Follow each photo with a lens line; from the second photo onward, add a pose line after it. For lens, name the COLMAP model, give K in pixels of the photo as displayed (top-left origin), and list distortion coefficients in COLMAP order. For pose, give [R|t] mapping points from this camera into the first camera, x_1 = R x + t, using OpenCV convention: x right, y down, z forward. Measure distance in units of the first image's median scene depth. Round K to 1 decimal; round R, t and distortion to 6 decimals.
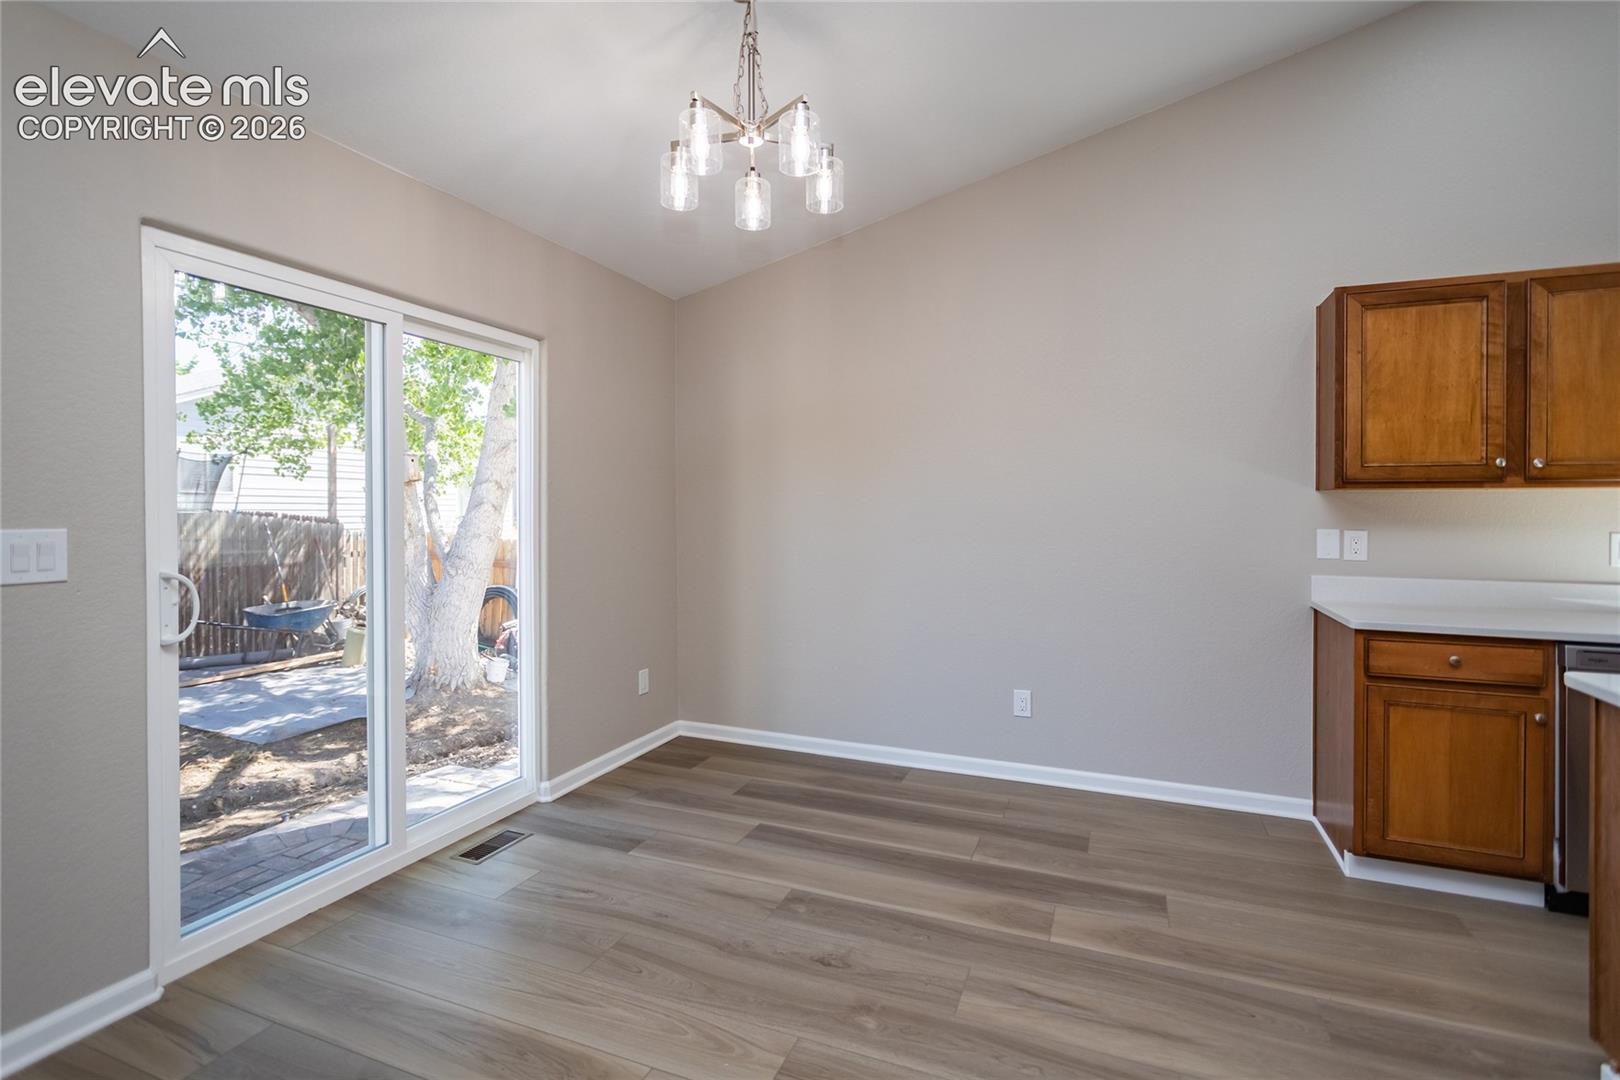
lens RADIAL K [[780.2, 0, 801.4], [0, 780.2, 513.7], [0, 0, 1]] dist [0.001029, 0.001592]
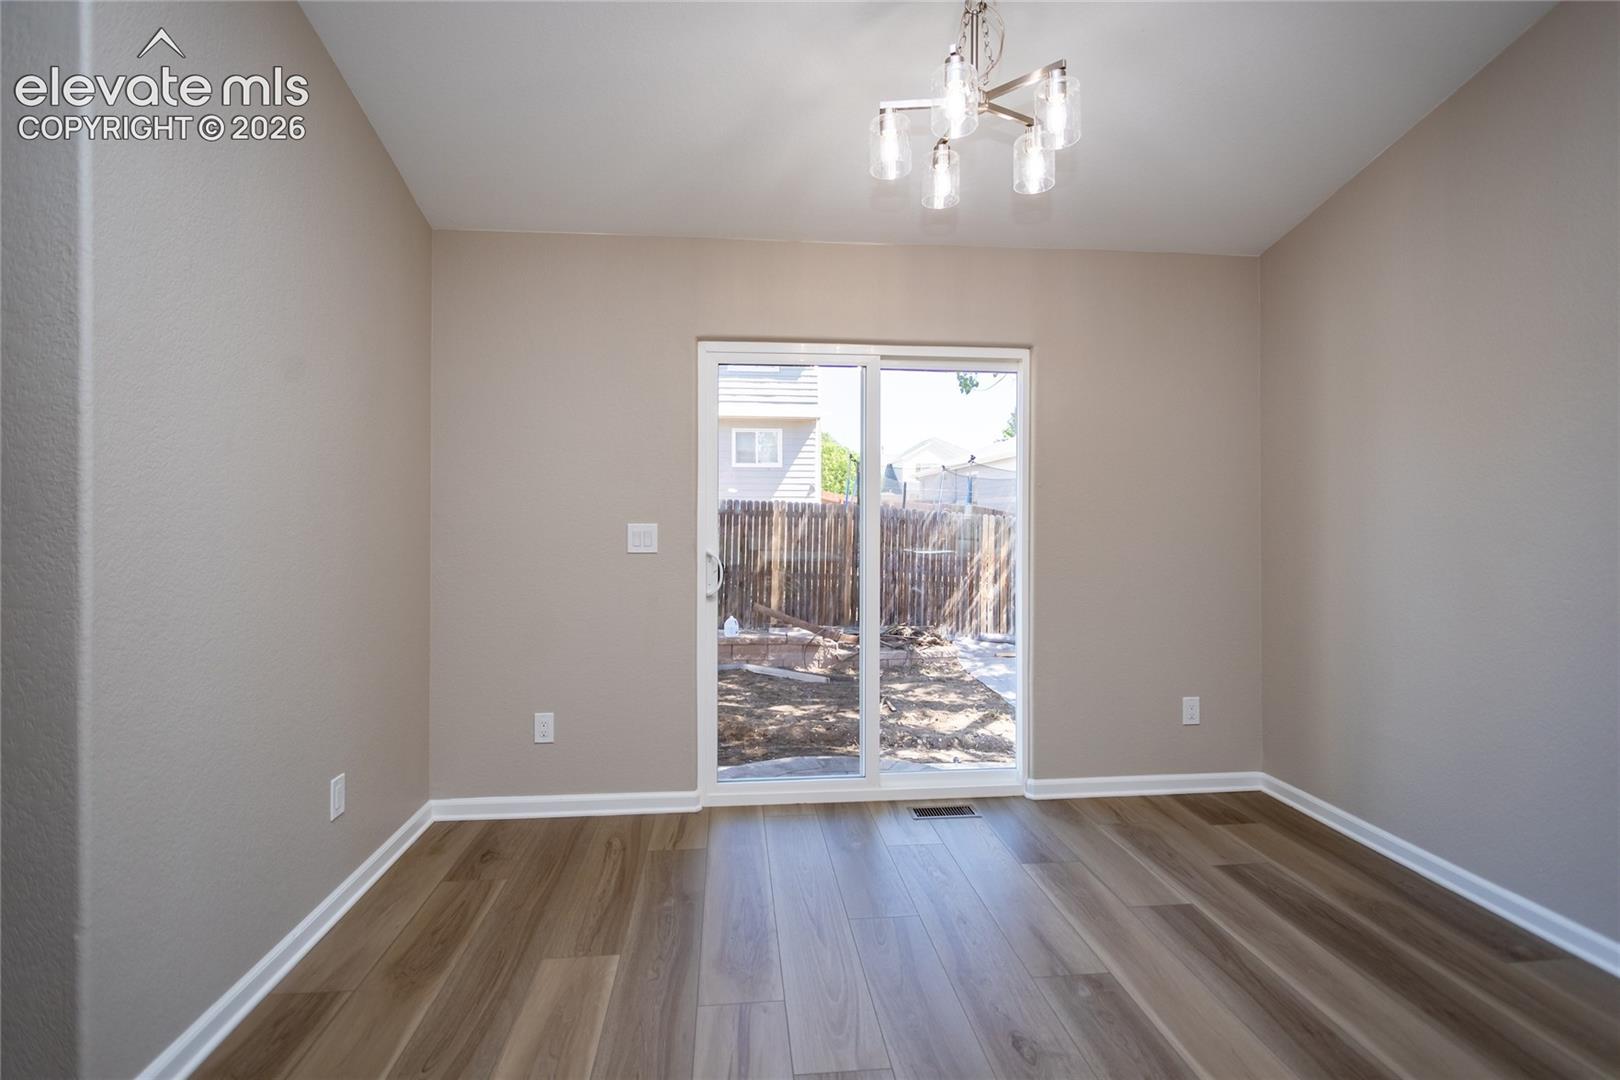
lens RADIAL K [[780.2, 0, 812.0], [0, 780.2, 515.2], [0, 0, 1]] dist [0.001029, 0.001592]
pose [[0.470082, -0.007627, -0.882590, 0.472667], [-0.002906, 0.999944, -0.010189, 0.010274], [0.882618, 0.007354, 0.470033, 0.283480]]
